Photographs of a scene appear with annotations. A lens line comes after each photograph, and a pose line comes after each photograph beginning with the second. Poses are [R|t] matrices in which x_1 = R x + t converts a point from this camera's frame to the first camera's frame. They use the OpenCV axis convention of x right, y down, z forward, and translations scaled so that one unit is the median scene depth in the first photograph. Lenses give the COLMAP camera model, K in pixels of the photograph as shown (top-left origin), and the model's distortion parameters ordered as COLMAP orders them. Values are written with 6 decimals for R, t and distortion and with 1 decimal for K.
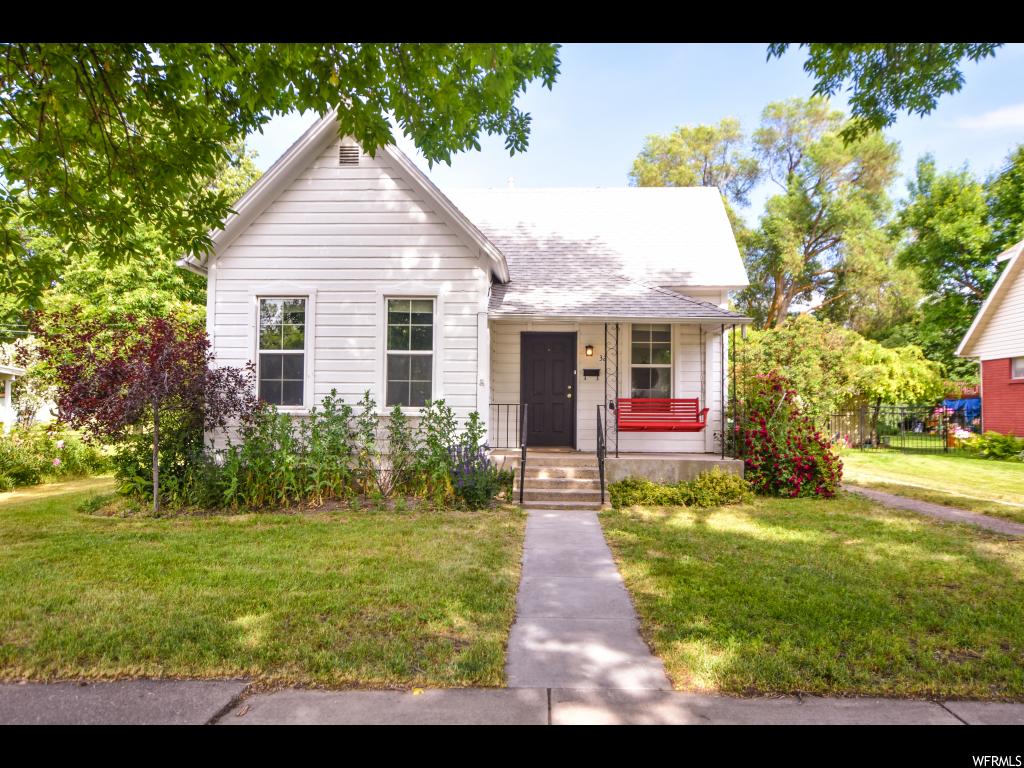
lens RADIAL K [[732.4, 0, 511.0], [0, 732.4, 385.3], [0, 0, 1]] dist [-0.001010, 0.000089]
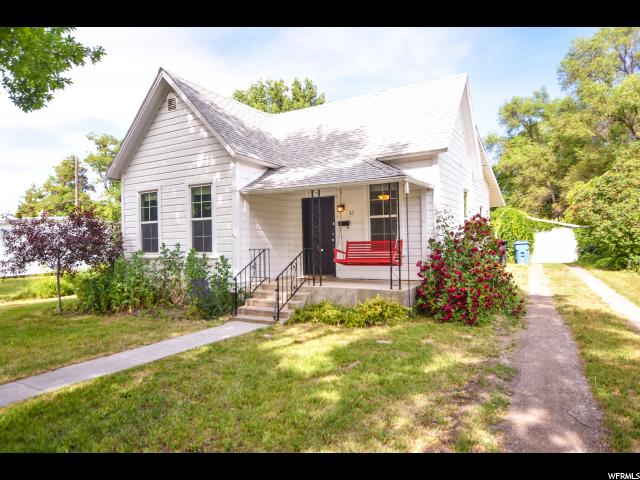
lens RADIAL K [[417.6, 0, 319.6], [0, 417.6, 239.6], [0, 0, 1]] dist [-0.011496, -0.004042]
pose [[0.885515, -0.032772, -0.463454, 0.509384], [0.047581, 0.998661, 0.020294, -0.005342], [0.462169, -0.040023, 0.885888, 0.291927]]
